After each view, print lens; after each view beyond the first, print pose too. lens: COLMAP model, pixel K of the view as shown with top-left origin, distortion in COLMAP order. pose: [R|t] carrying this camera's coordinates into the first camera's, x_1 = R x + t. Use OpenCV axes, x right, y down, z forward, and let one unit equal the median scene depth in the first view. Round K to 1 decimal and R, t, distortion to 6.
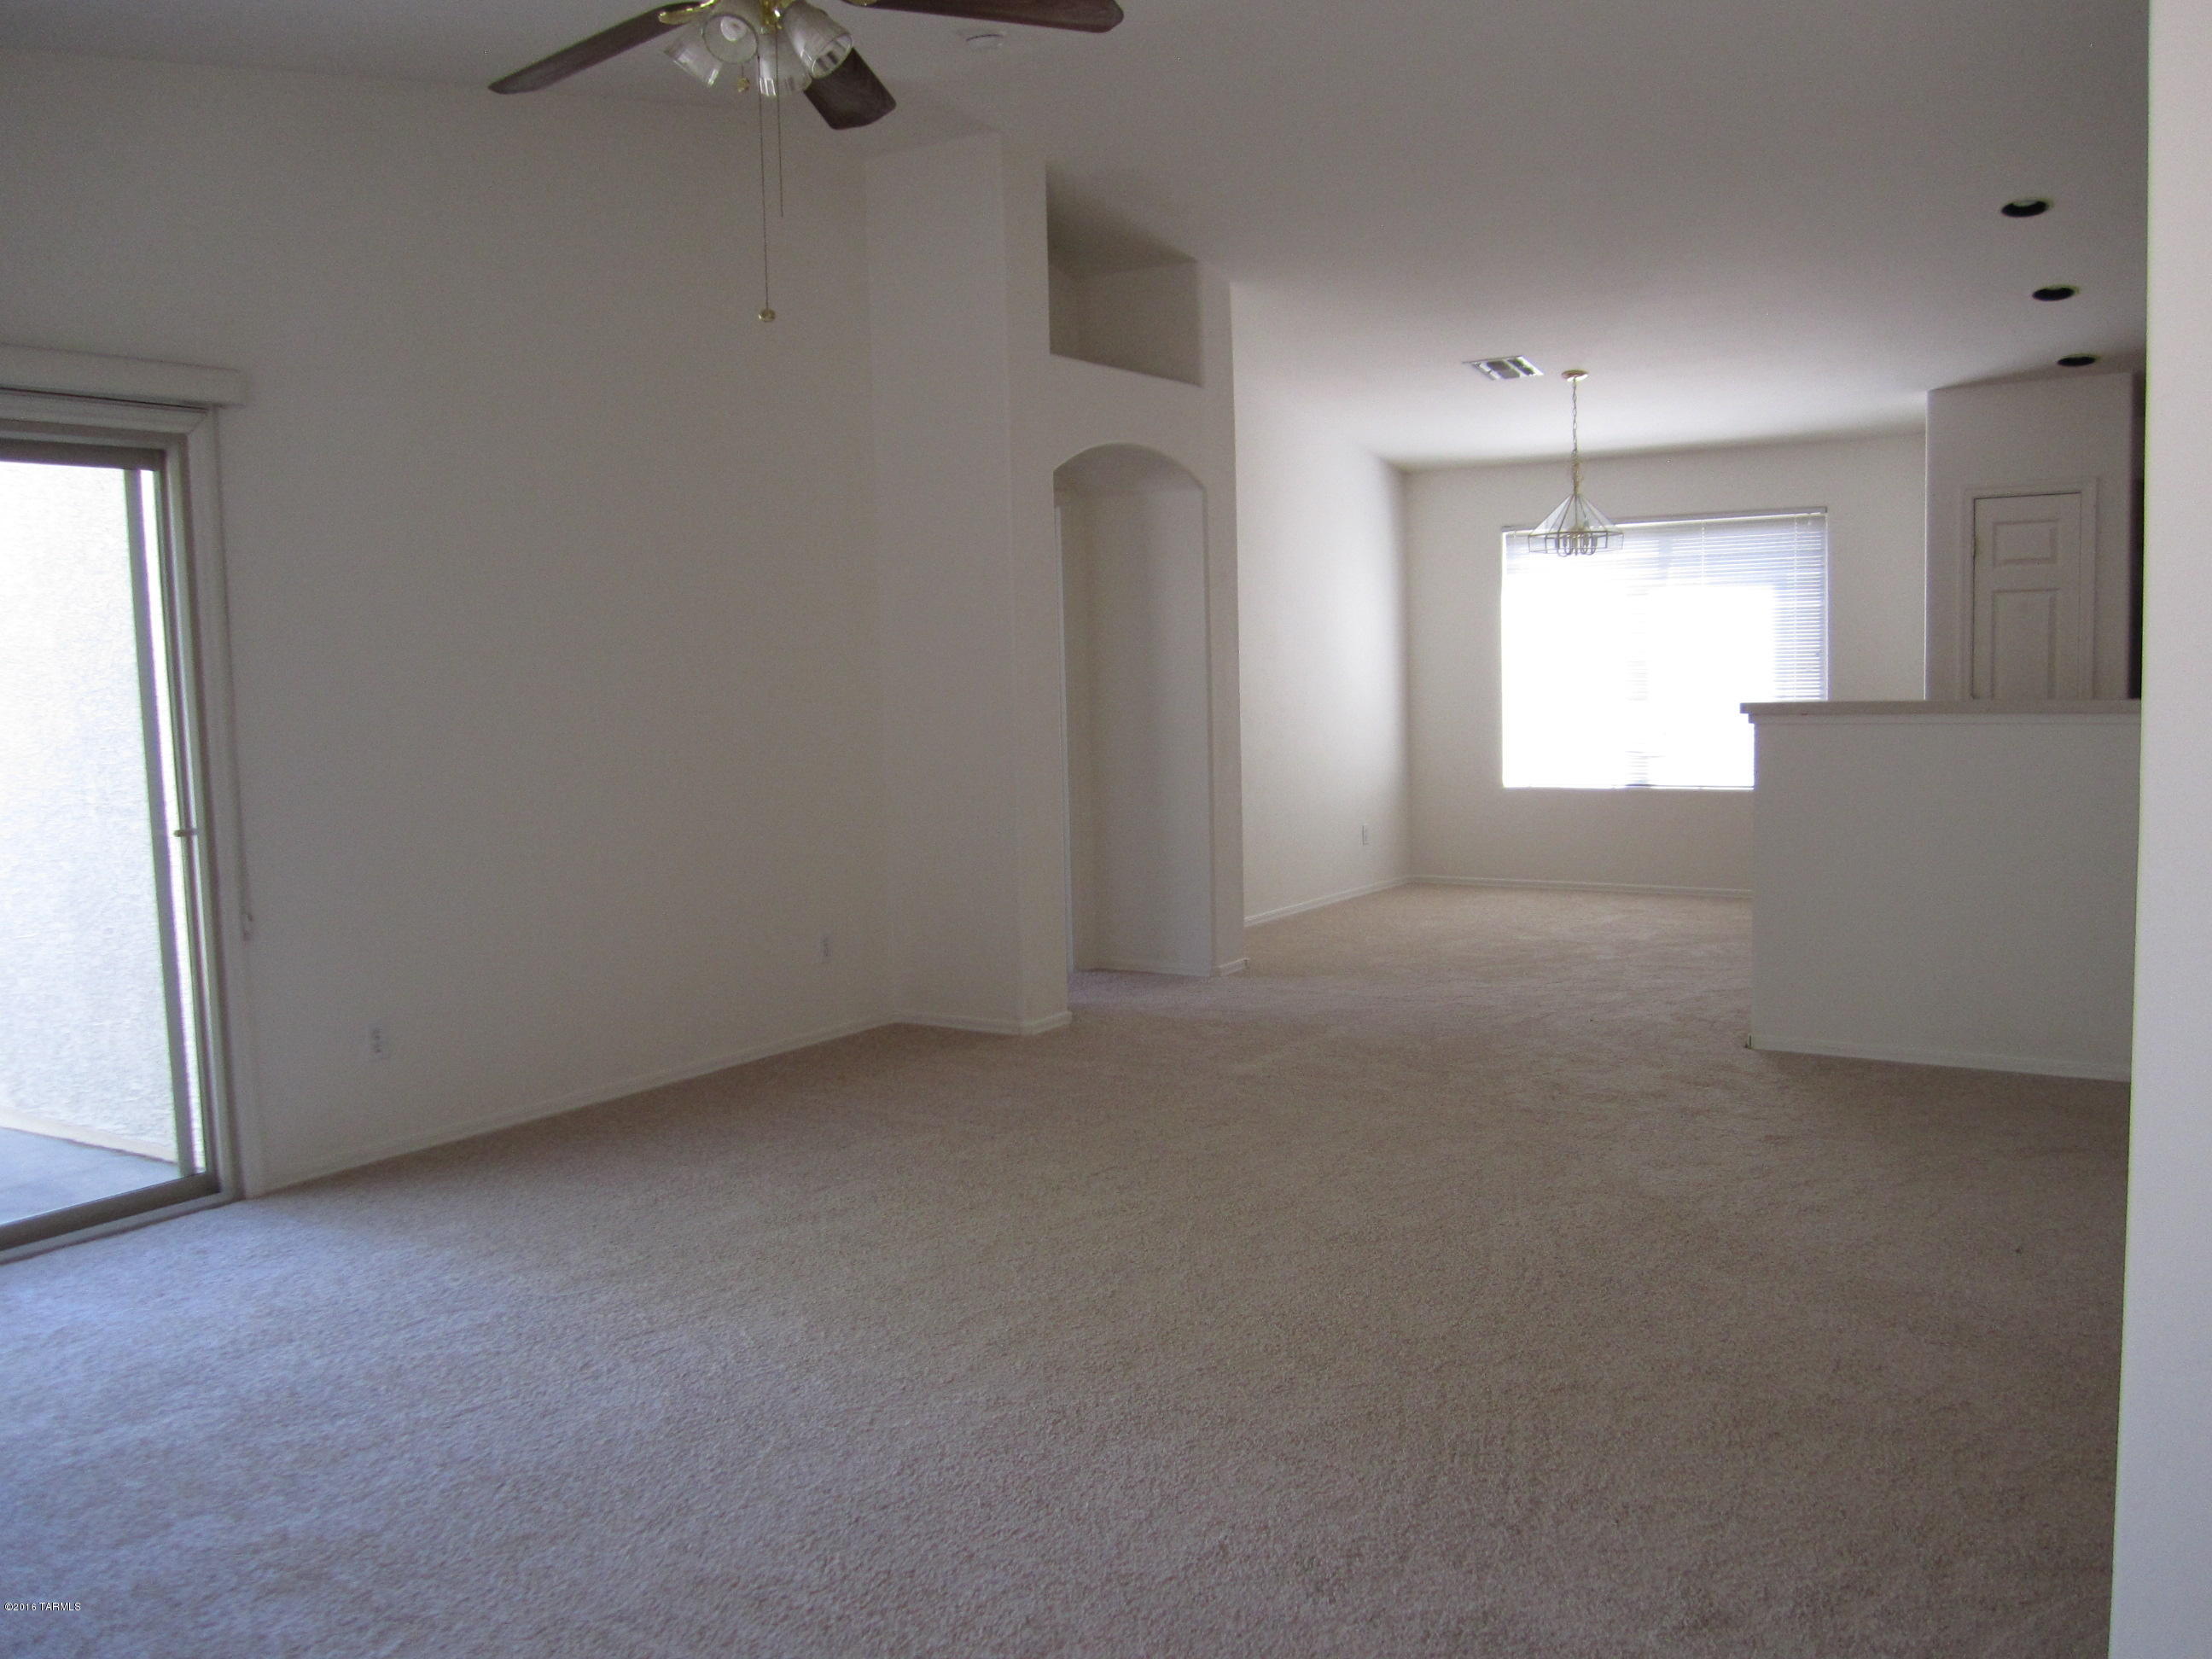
lens RADIAL K [[1846.5, 0, 1107.3], [0, 1846.5, 828.3], [0, 0, 1]] dist [-0.043536, 0.012485]
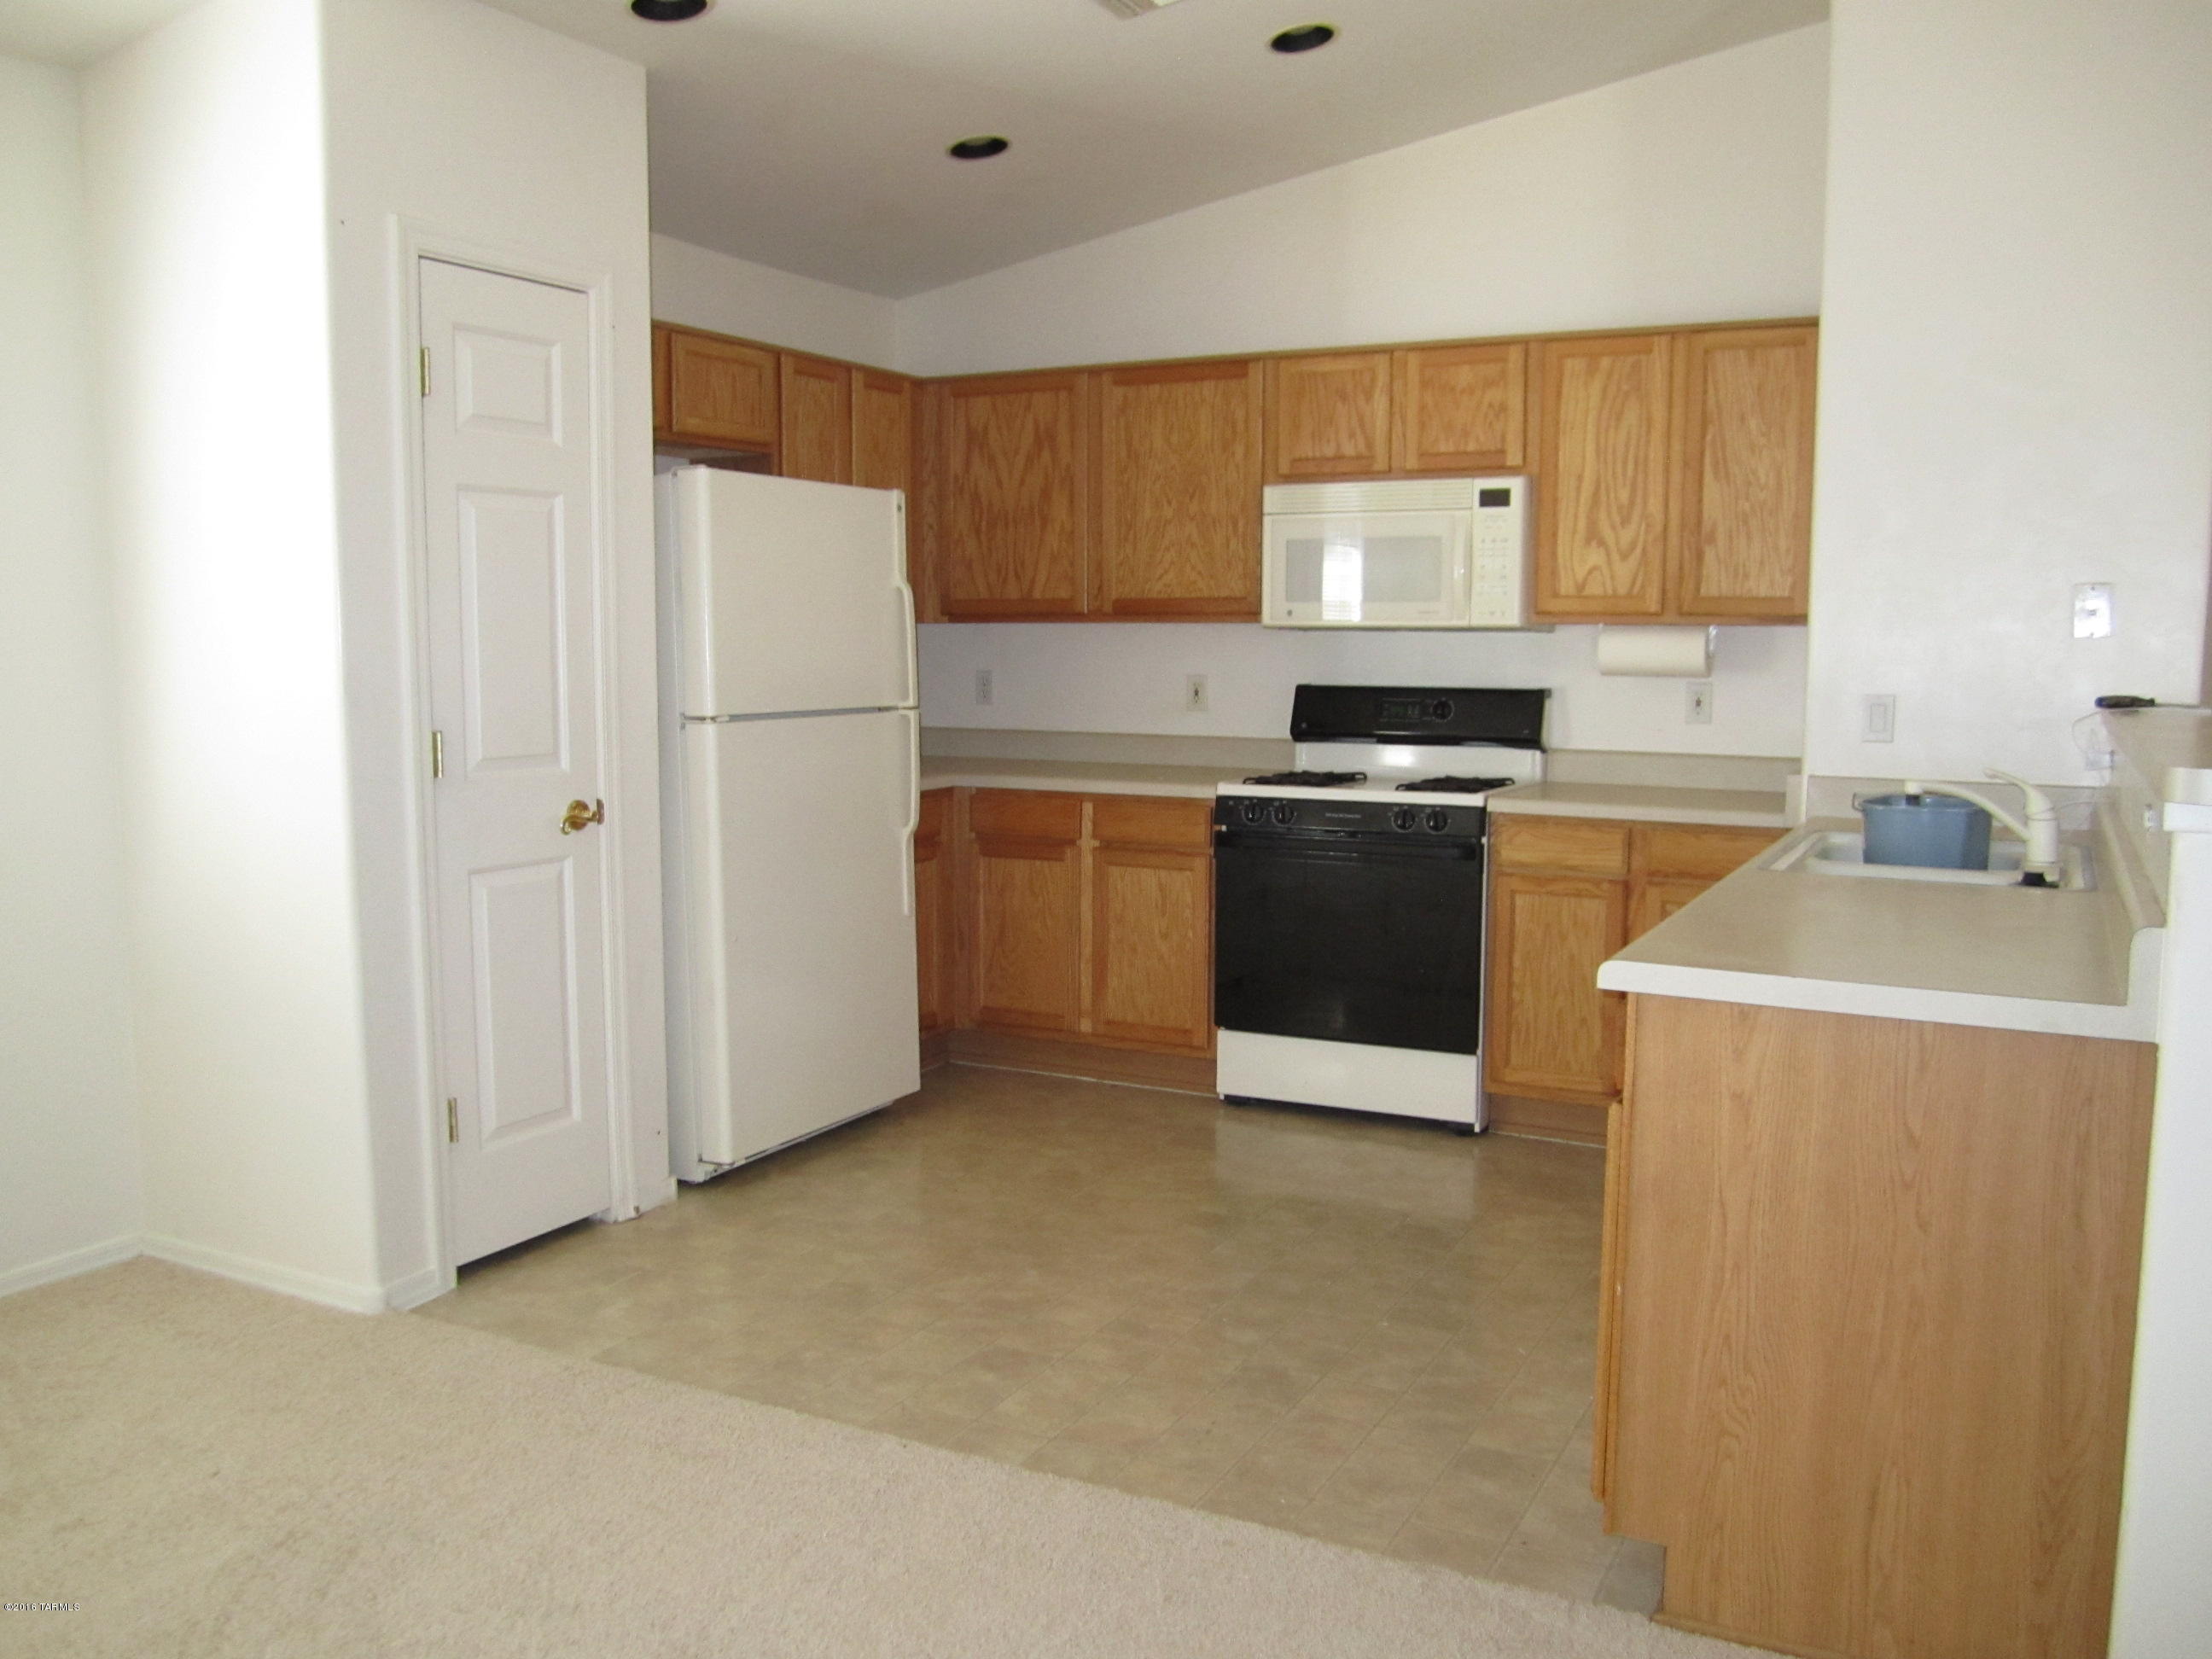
lens RADIAL K [[1847.1, 0, 1107.8], [0, 1847.1, 826.8], [0, 0, 1]] dist [0.000977, 0.000161]
pose [[-0.095692, -0.080838, 0.992123, 0.058986], [0.088132, 0.992095, 0.089336, -0.133013], [-0.991502, 0.095987, -0.087811, 1.573493]]
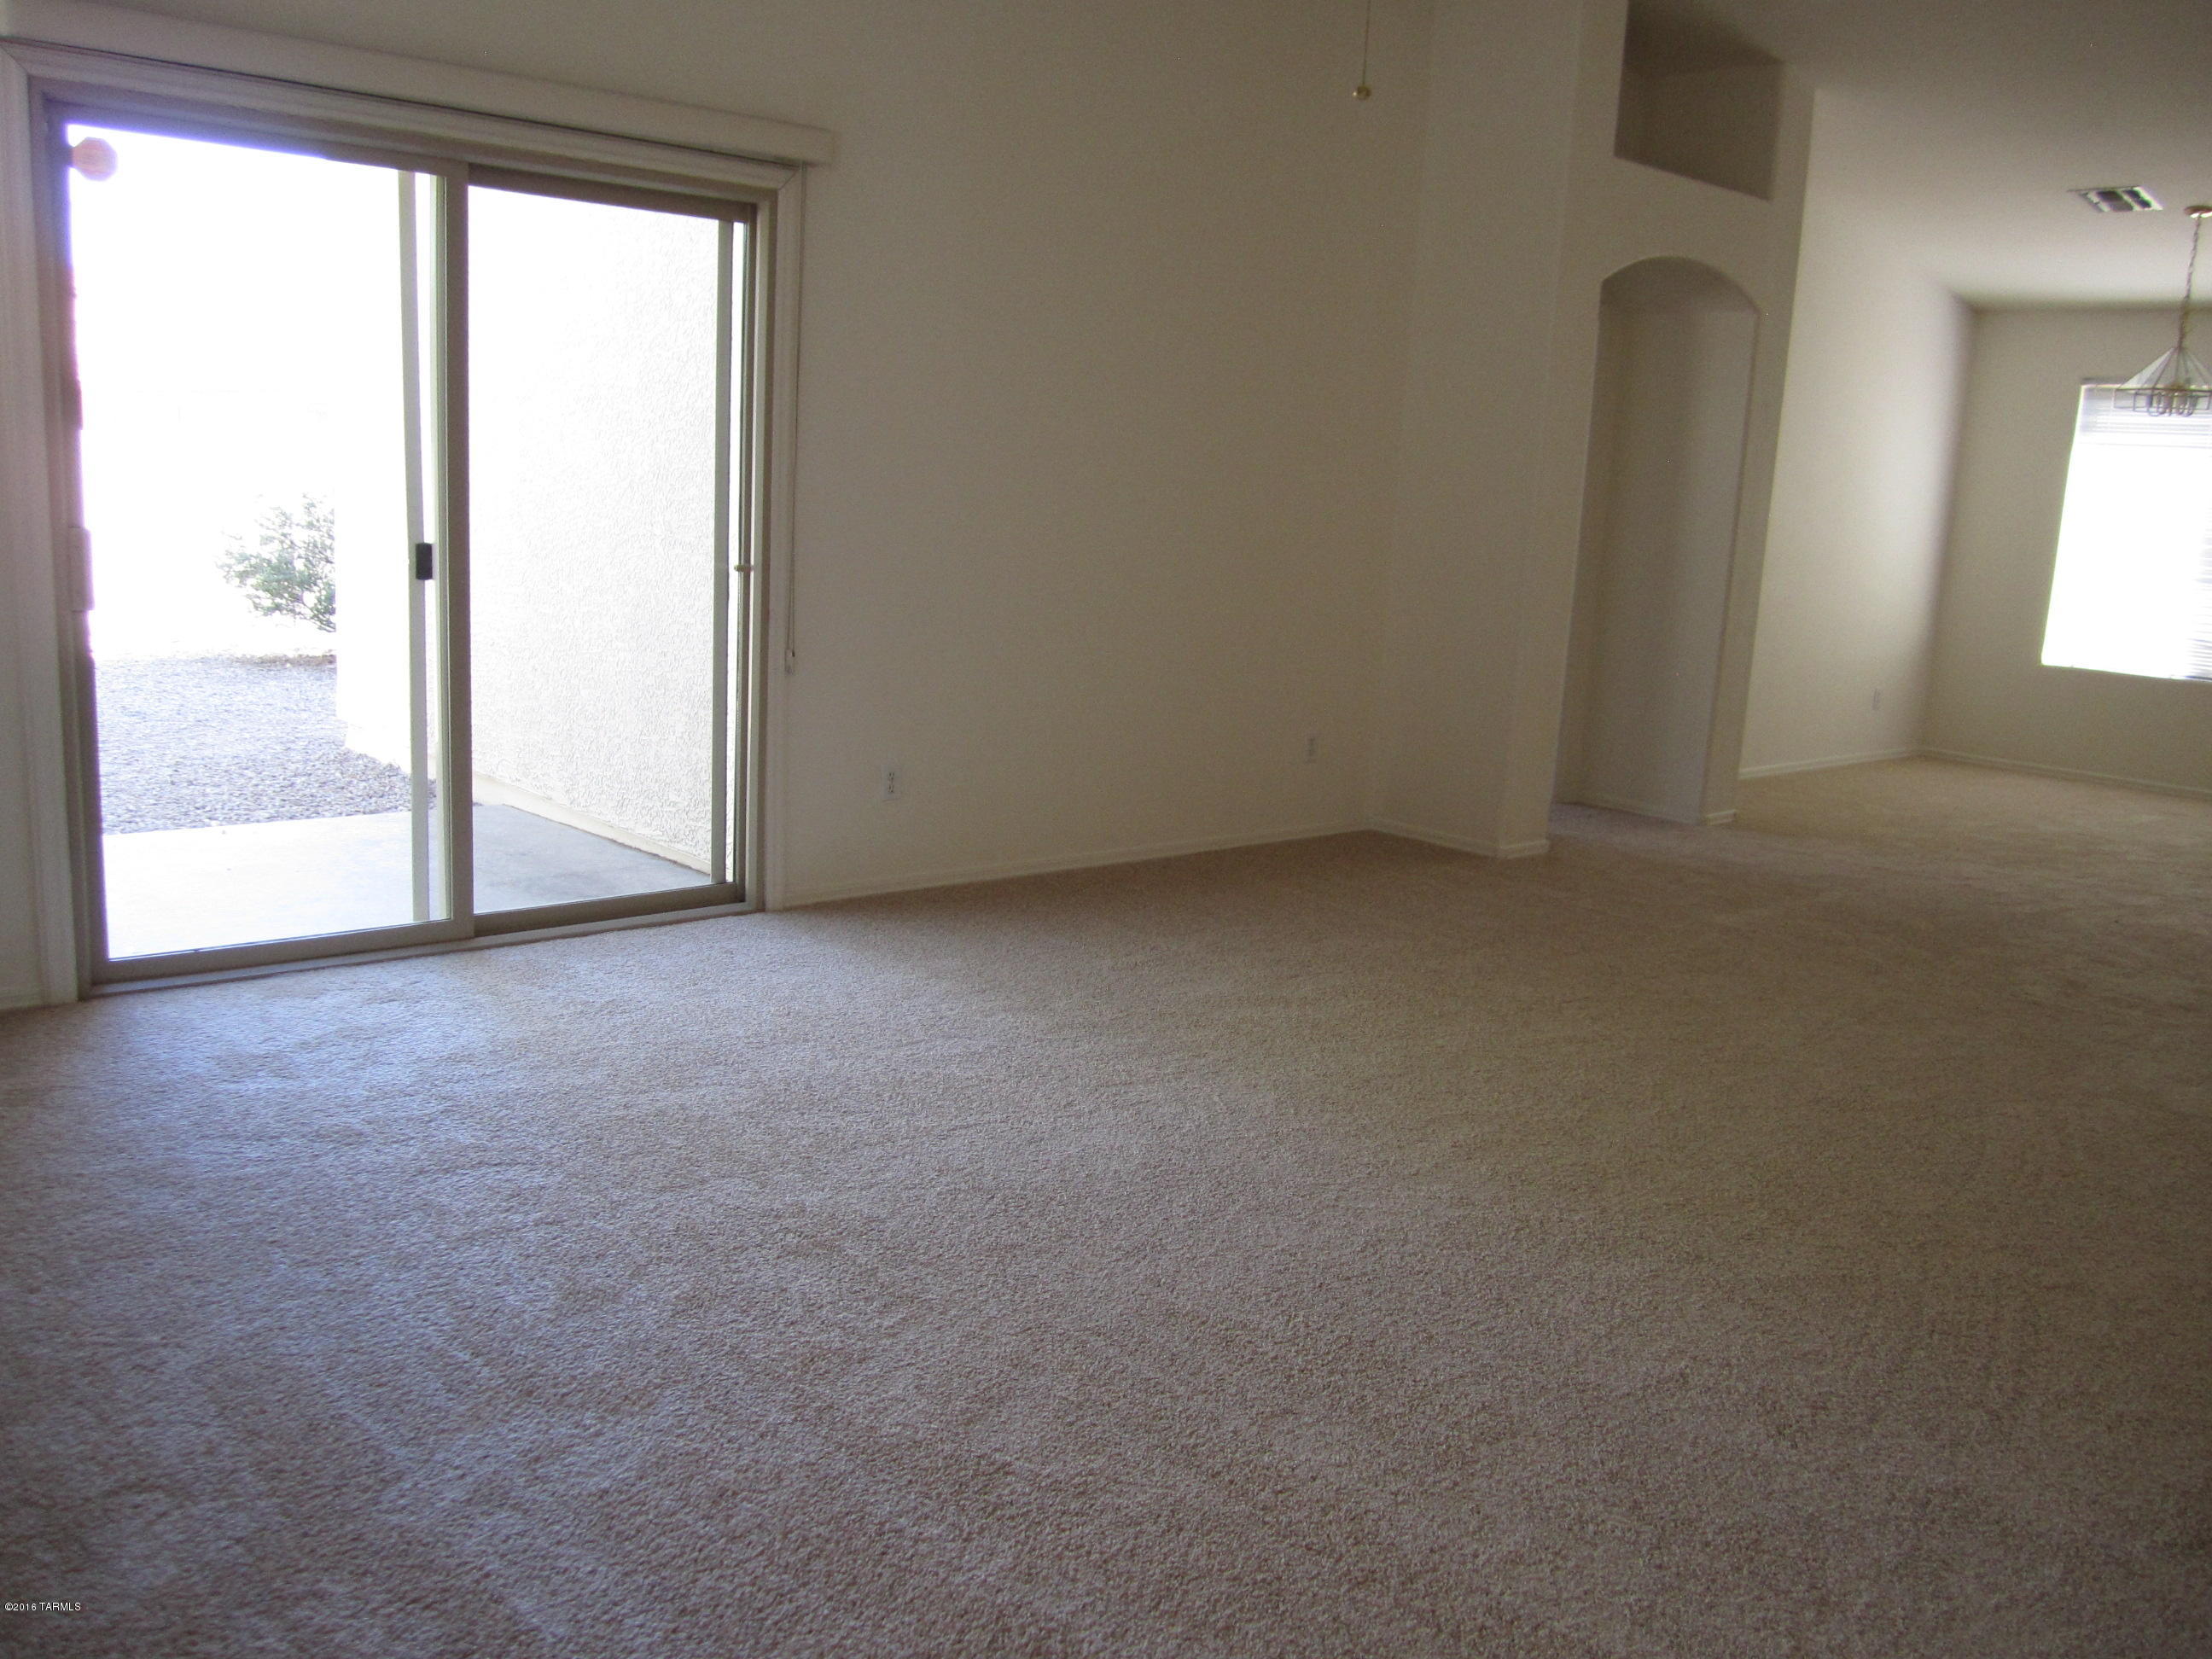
lens RADIAL K [[1856.2, 0, 1104.9], [0, 1856.2, 817.8], [0, 0, 1]] dist [-0.064766, 0.040288]
pose [[0.964117, 0.125041, -0.234188, -0.028200], [-0.102745, 0.989135, 0.105147, 0.012336], [0.244791, -0.077313, 0.966488, -0.011710]]
